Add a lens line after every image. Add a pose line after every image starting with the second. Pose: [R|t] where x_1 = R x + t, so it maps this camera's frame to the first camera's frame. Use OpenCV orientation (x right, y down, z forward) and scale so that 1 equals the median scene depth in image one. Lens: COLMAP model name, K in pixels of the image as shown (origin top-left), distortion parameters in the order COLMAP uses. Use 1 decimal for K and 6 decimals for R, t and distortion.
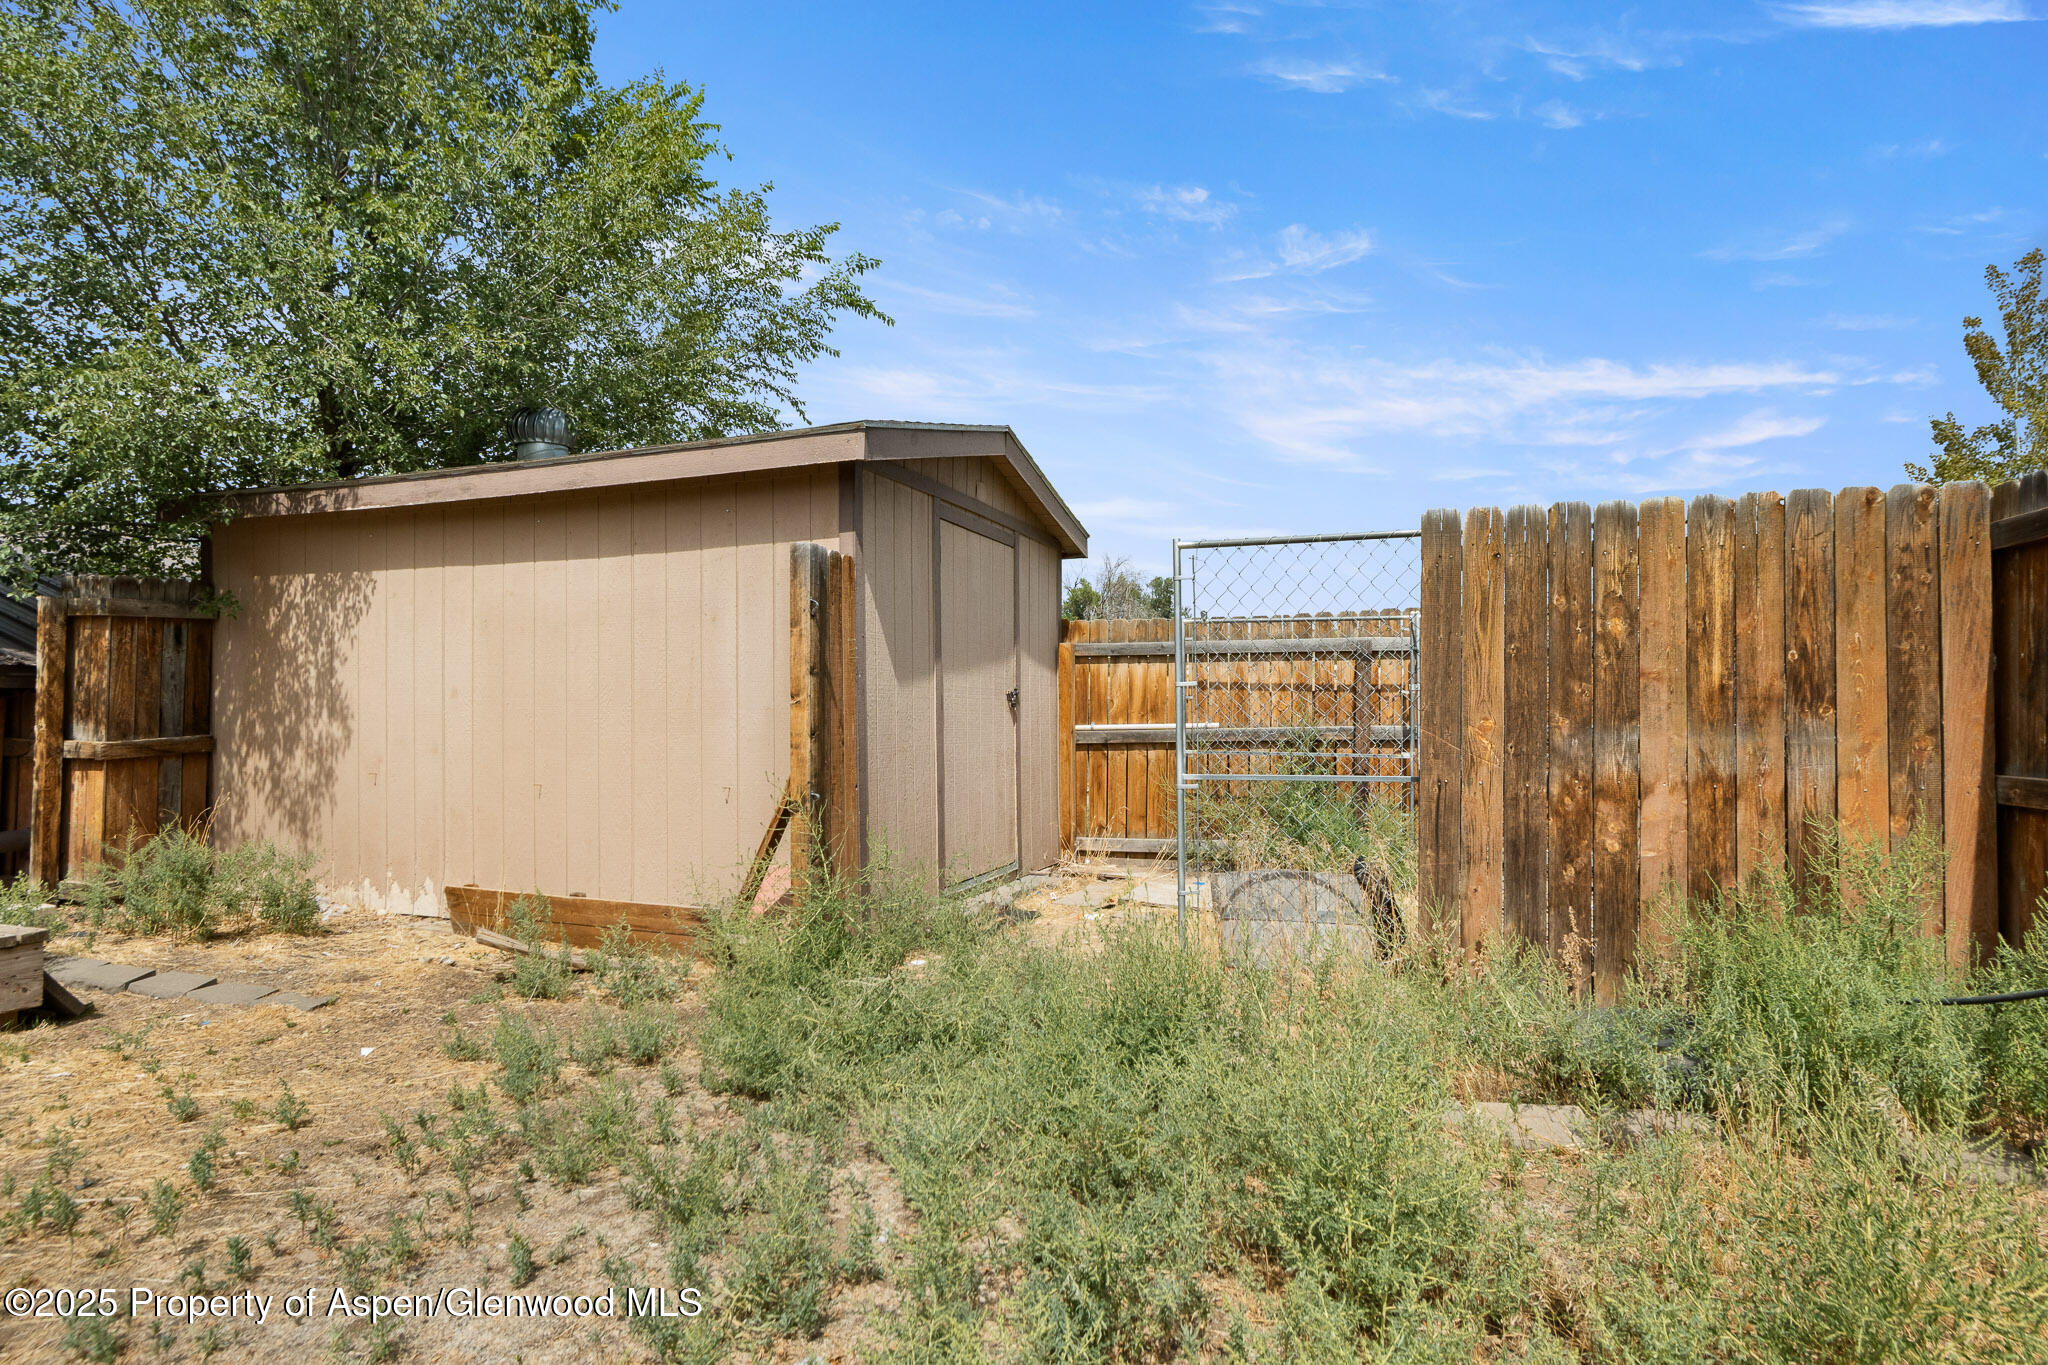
lens RADIAL K [[1124.4, 0, 1021.0], [0, 1124.4, 685.4], [0, 0, 1]] dist [0.001715, 0.001006]
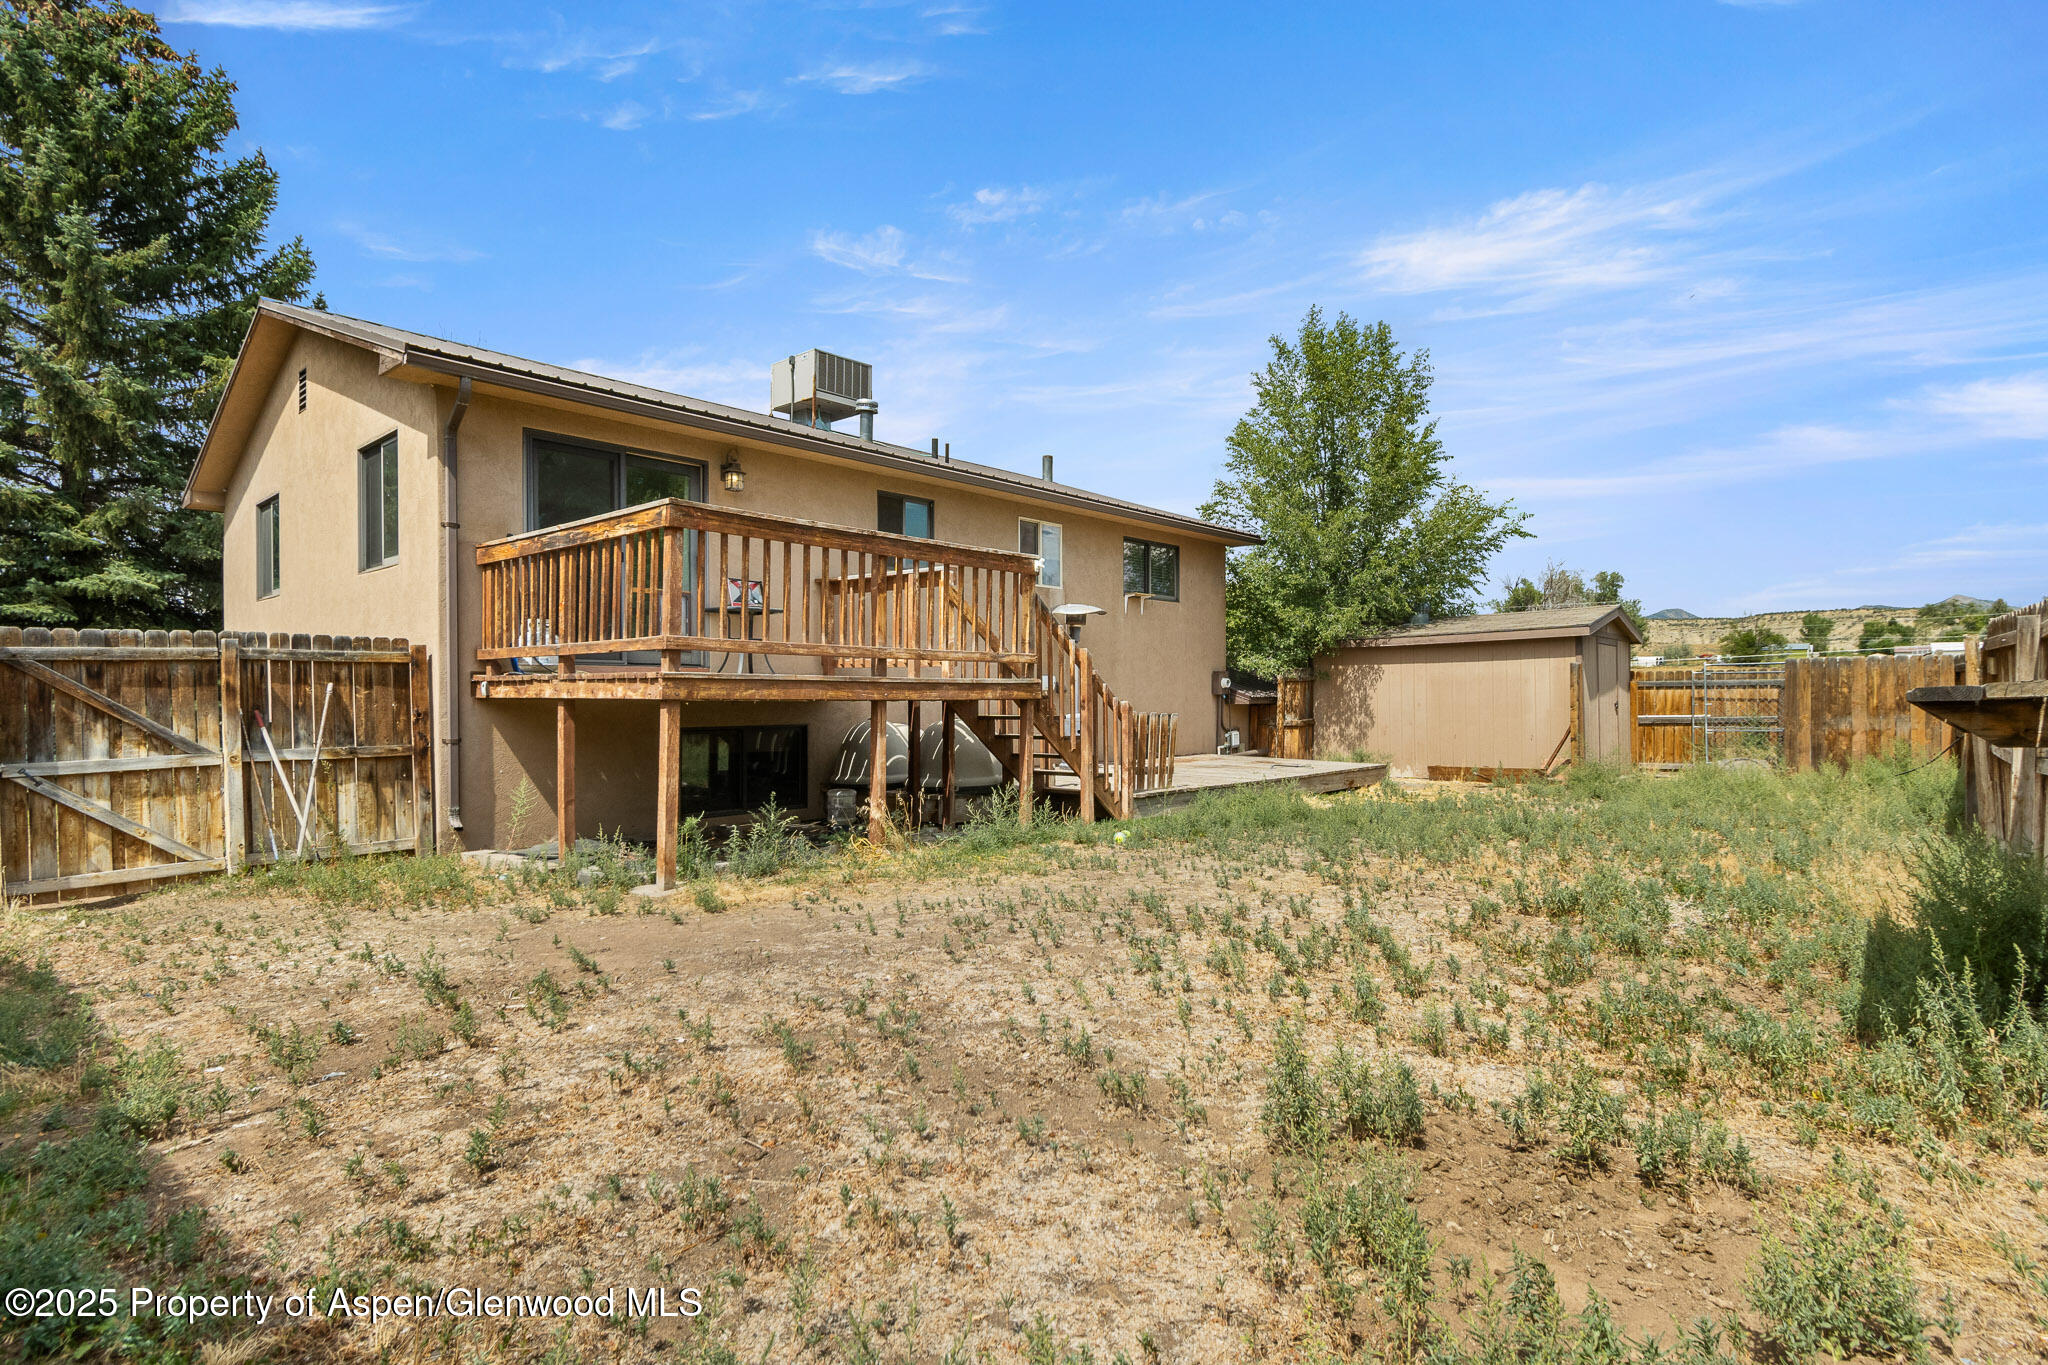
lens RADIAL K [[1031.9, 0, 1029.4], [0, 1031.9, 686.3], [0, 0, 1]] dist [0.006955, 0.001127]
pose [[0.929574, -0.013110, -0.368403, -0.421004], [0.016054, 0.999859, 0.004928, -0.071897], [0.368286, -0.010496, 0.929653, -1.851876]]
